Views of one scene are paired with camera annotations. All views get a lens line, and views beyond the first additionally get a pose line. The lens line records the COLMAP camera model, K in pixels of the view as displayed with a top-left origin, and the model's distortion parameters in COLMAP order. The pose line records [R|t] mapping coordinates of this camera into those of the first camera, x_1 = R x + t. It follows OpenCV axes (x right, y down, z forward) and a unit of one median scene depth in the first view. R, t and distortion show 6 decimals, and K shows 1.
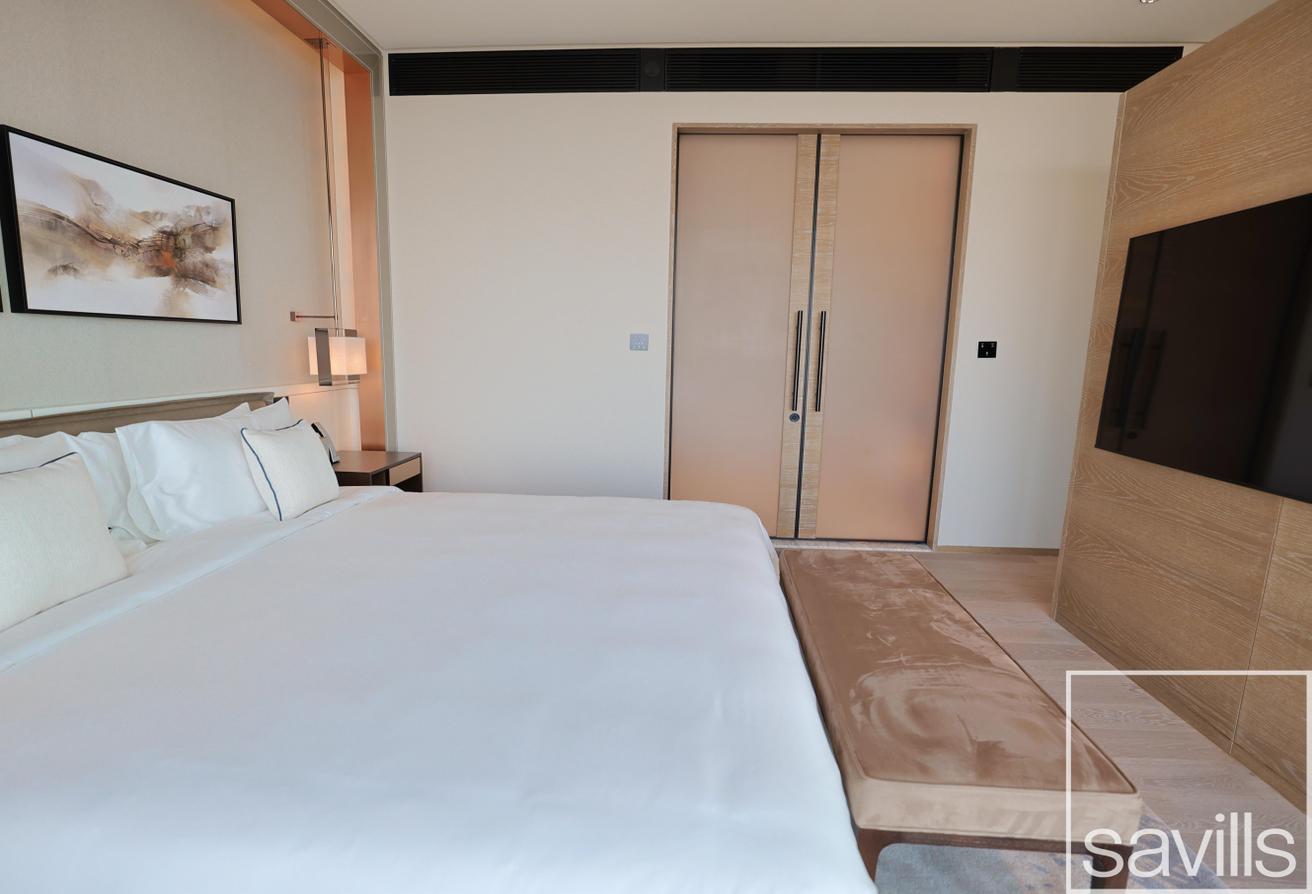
lens RADIAL K [[675.3, 0, 656.5], [0, 675.3, 454.2], [0, 0, 1]] dist [-0.045665, 0.018453]
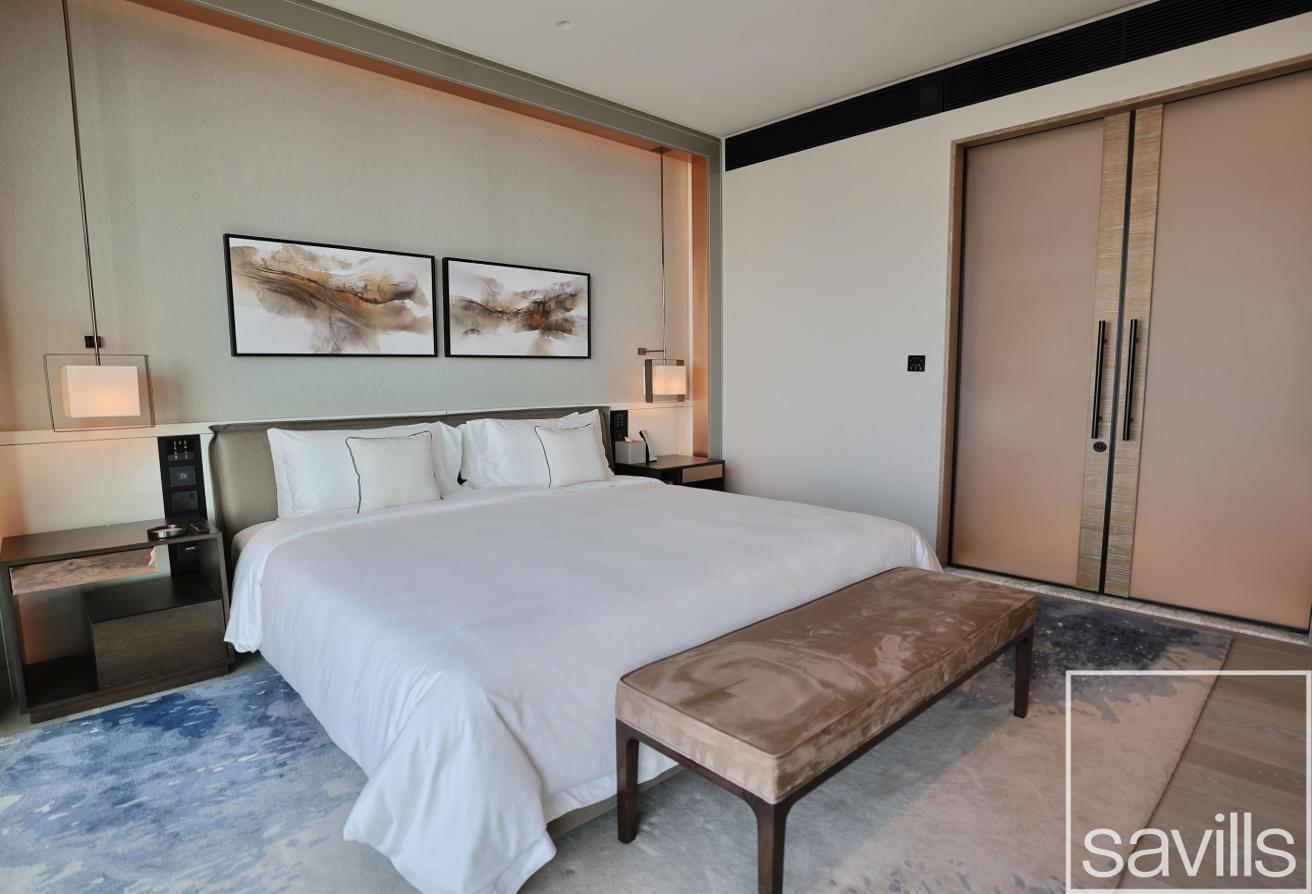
lens RADIAL K [[702.0, 0, 658.6], [0, 702.0, 447.6], [0, 0, 1]] dist [-0.052882, 0.025666]
pose [[0.737168, 0.047807, -0.674016, 0.585359], [-0.085678, 0.996056, -0.023057, 0.020882], [0.670256, 0.074745, 0.738356, -0.008178]]
